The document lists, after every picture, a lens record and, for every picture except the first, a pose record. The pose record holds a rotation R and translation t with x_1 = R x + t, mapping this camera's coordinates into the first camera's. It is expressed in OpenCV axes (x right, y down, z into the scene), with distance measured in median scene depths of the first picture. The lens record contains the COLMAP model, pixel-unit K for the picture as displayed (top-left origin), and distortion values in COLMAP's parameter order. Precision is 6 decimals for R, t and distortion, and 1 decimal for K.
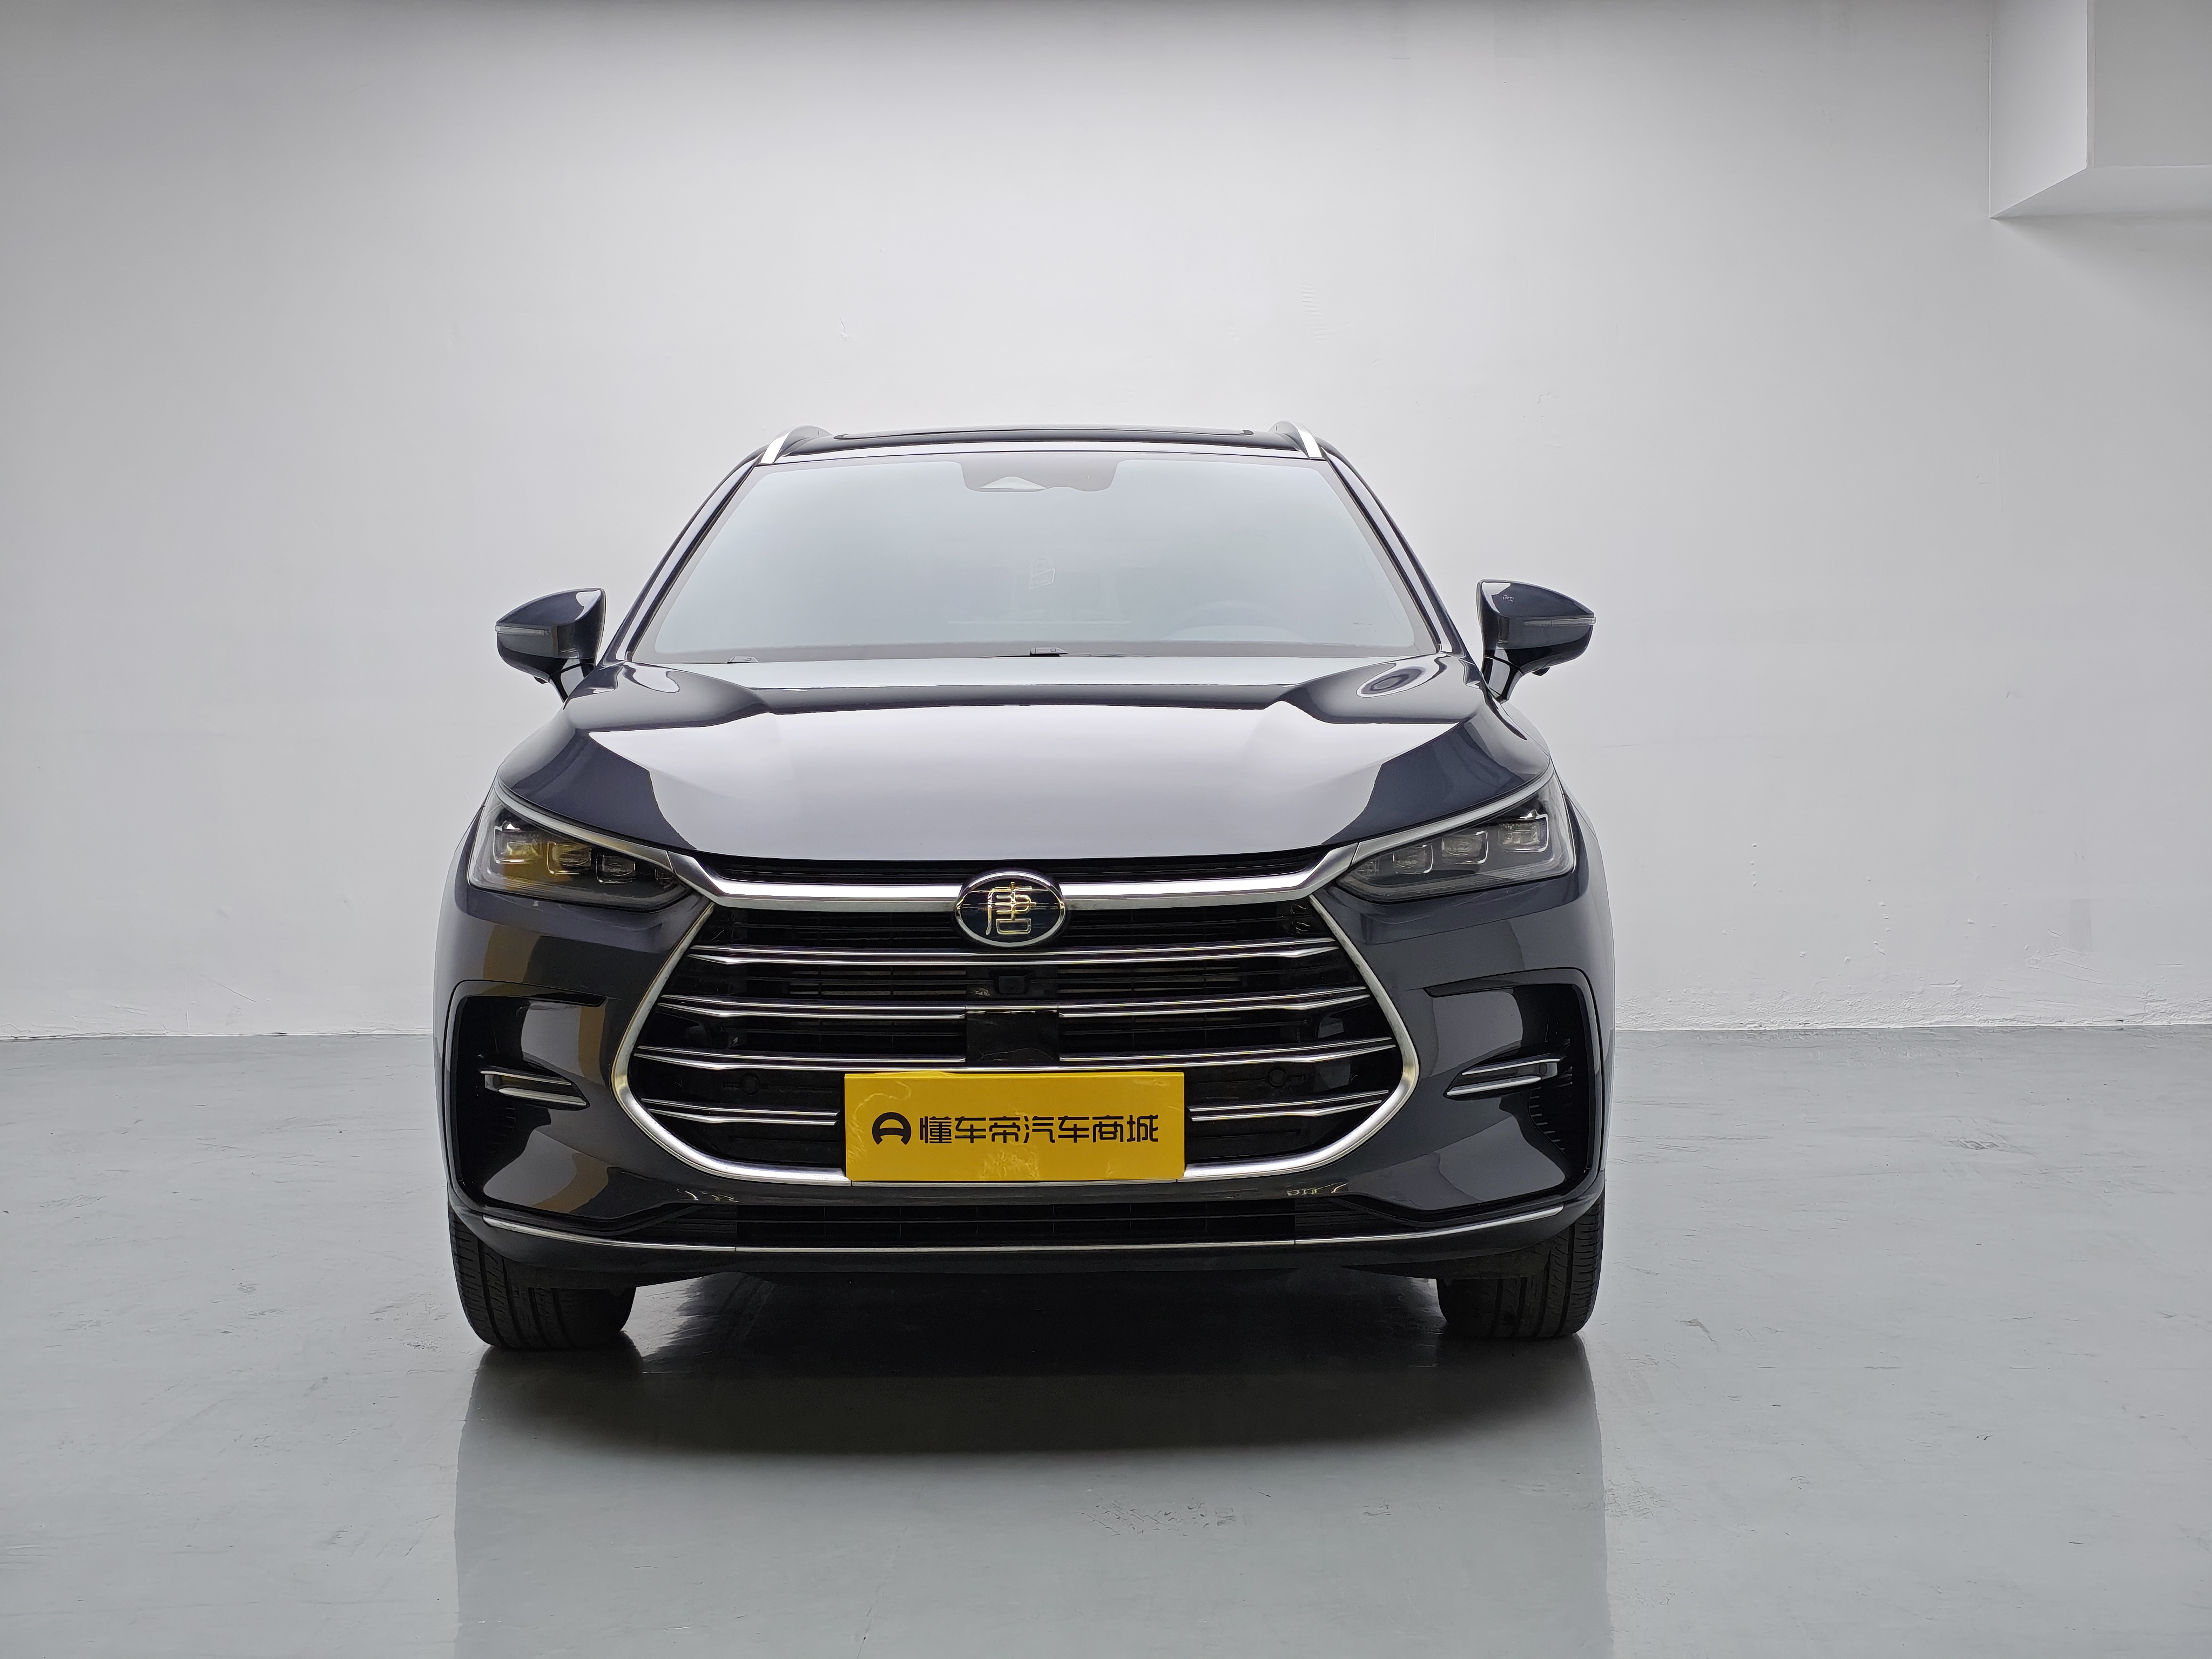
lens RADIAL K [[3171.3, 0, 1095.2], [0, 3171.3, 821.8], [0, 0, 1]] dist [0.057368, 0.000000]
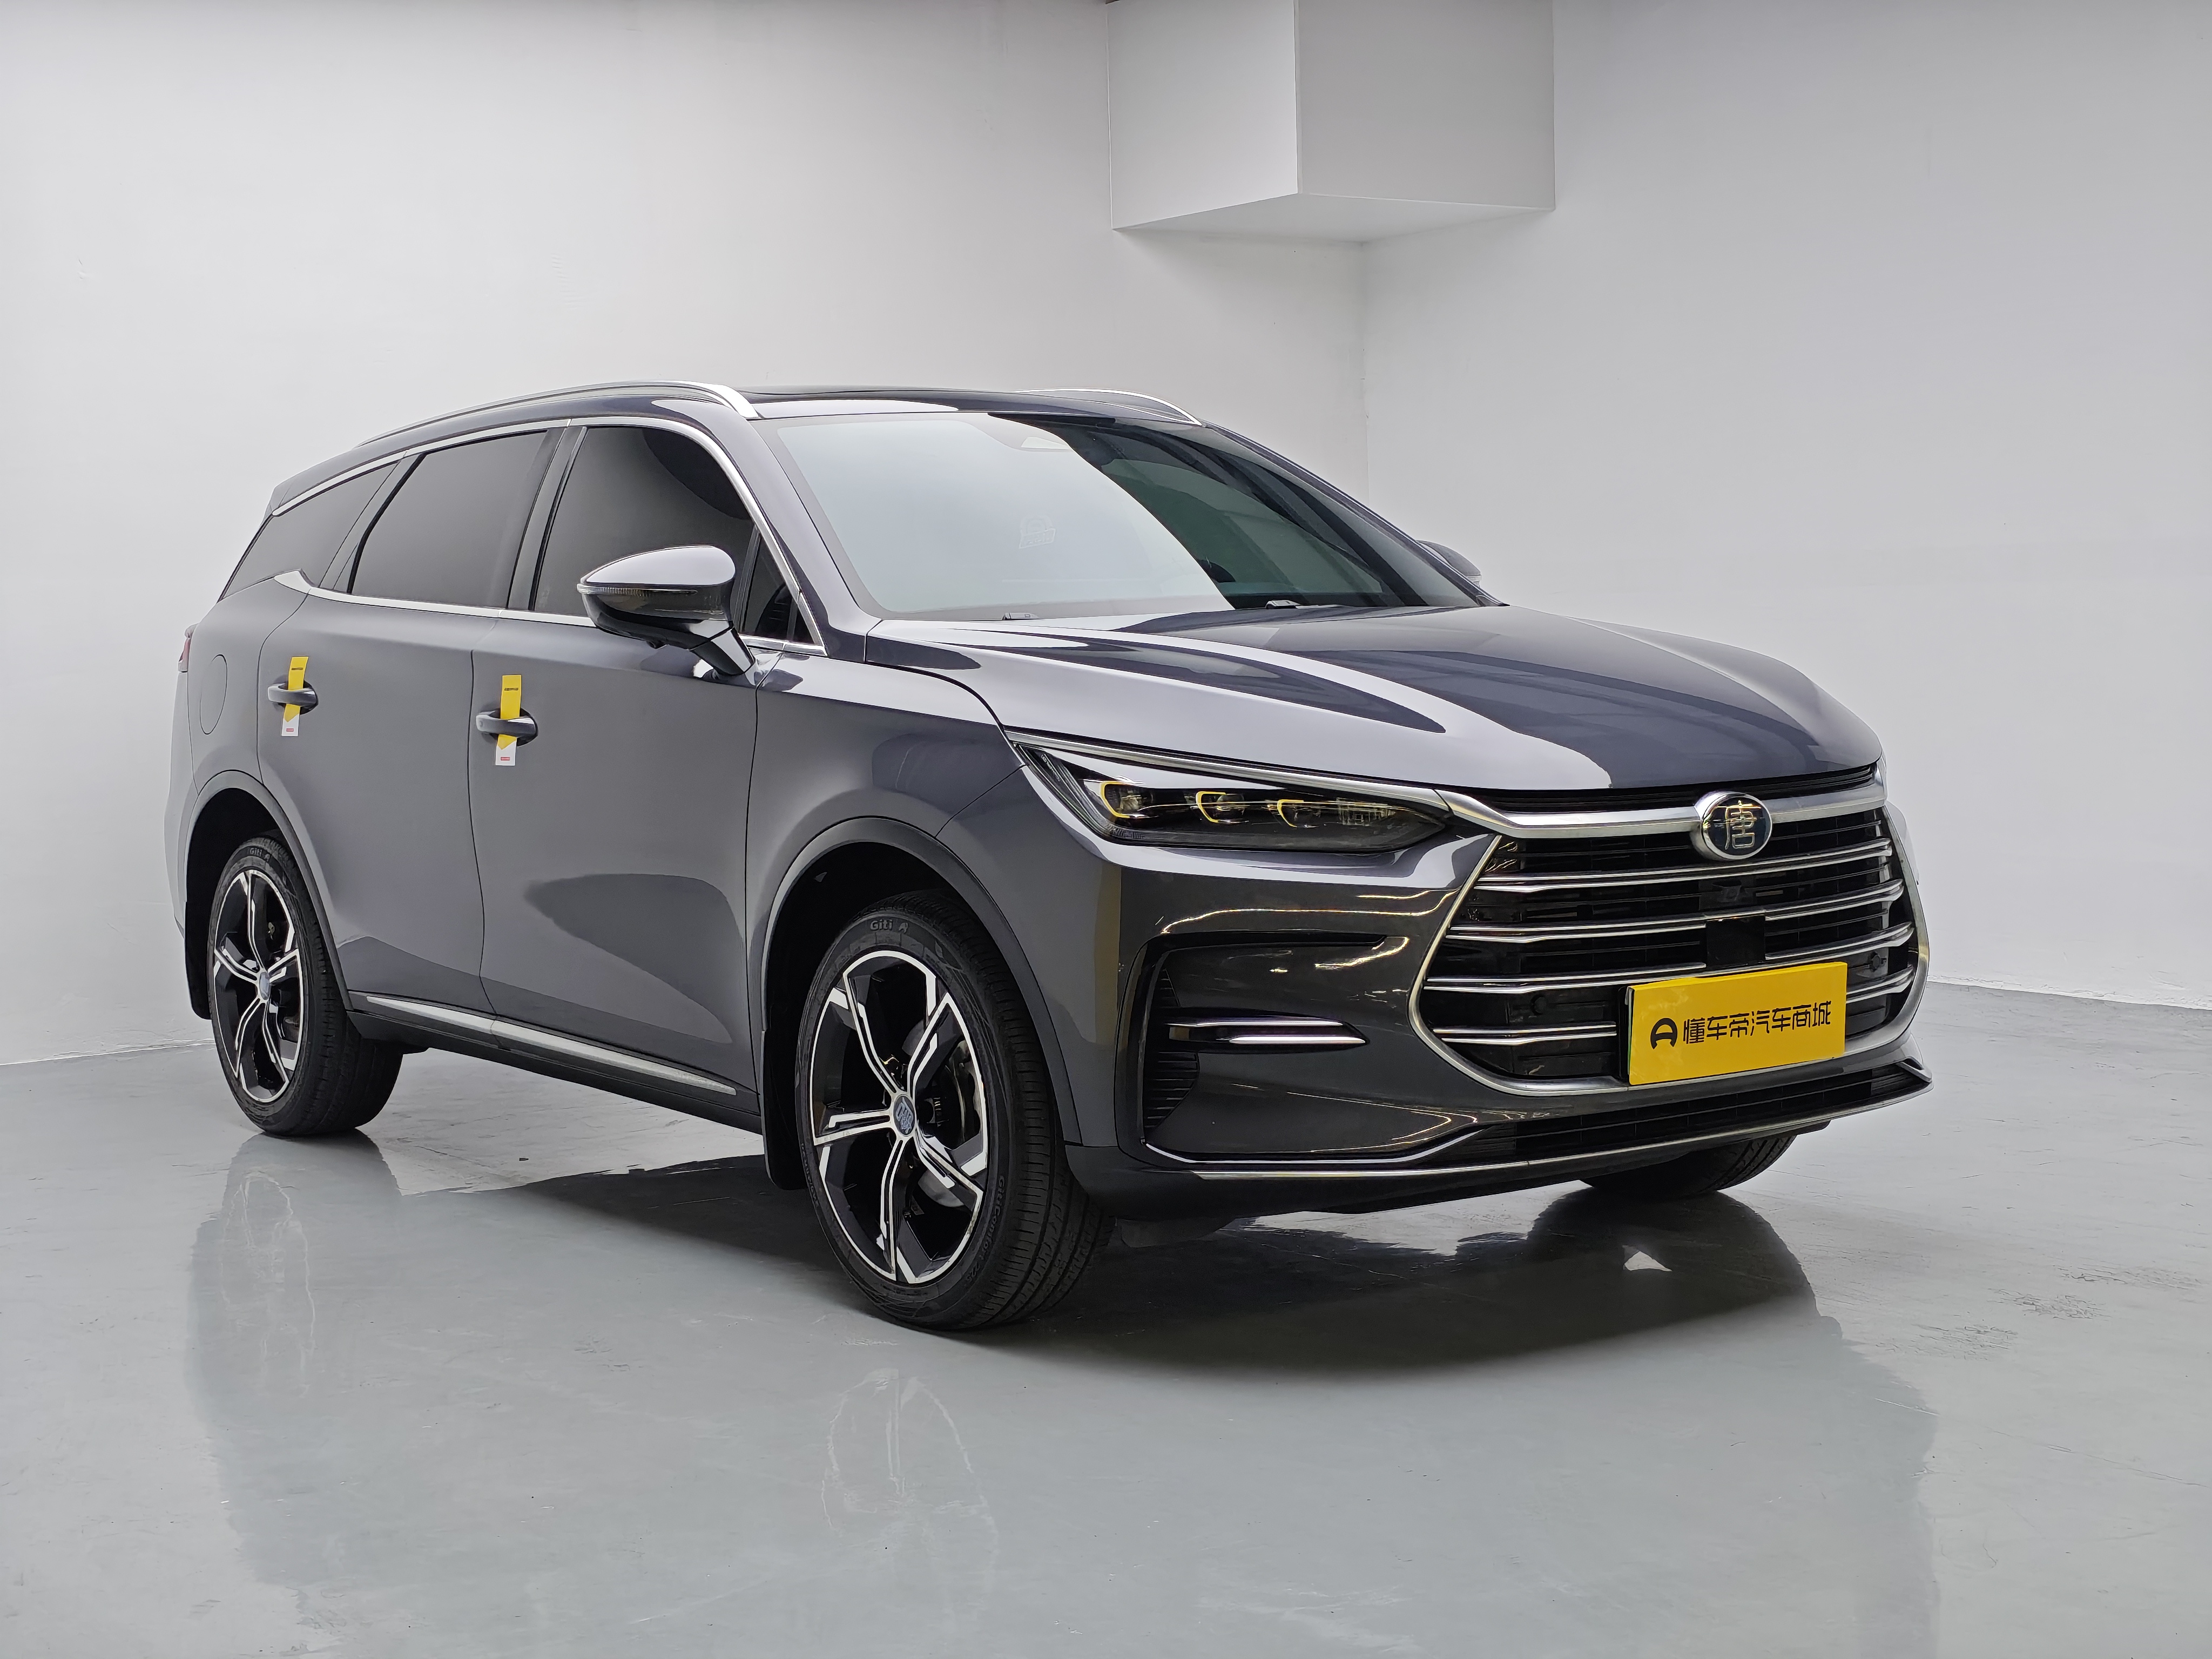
lens RADIAL K [[3171.3, 0, 1111.2], [0, 3171.3, 841.4], [0, 0, 1]] dist [0.057368, 0.000000]
pose [[0.813592, -0.052127, 0.579096, -0.816521], [0.047966, 0.998596, 0.022500, -0.002070], [-0.579455, 0.009471, 0.814949, 0.217991]]
